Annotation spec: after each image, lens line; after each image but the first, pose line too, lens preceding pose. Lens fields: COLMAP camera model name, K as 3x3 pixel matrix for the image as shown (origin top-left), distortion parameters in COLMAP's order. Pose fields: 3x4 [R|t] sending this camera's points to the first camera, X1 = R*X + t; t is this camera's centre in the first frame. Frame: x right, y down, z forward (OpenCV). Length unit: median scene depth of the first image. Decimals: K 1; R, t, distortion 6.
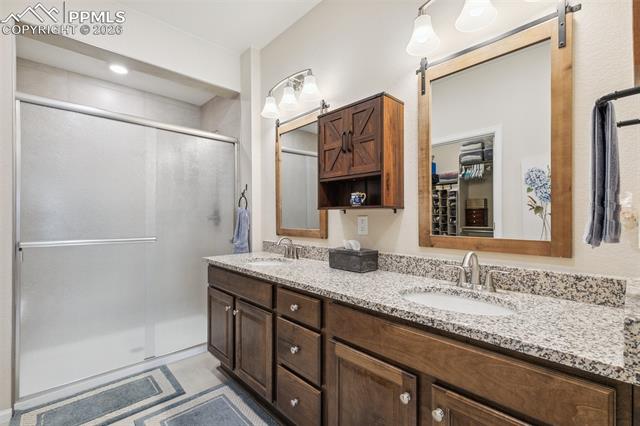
lens RADIAL K [[284.6, 0, 320.0], [0, 284.6, 213.0], [0, 0, 1]] dist [0.000439, -0.000049]
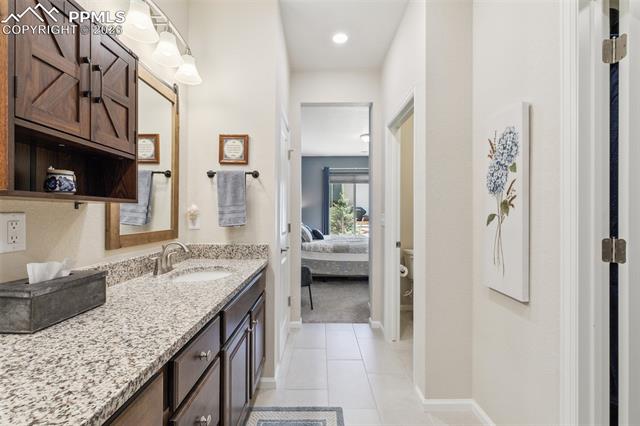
lens RADIAL K [[284.6, 0, 320.0], [0, 284.6, 213.0], [0, 0, 1]] dist [0.000439, -0.000049]
pose [[-0.732527, 0.004792, 0.680722, -0.686936], [-0.005981, 0.999891, -0.013475, 0.016576], [-0.680712, -0.013942, -0.732418, 1.225735]]
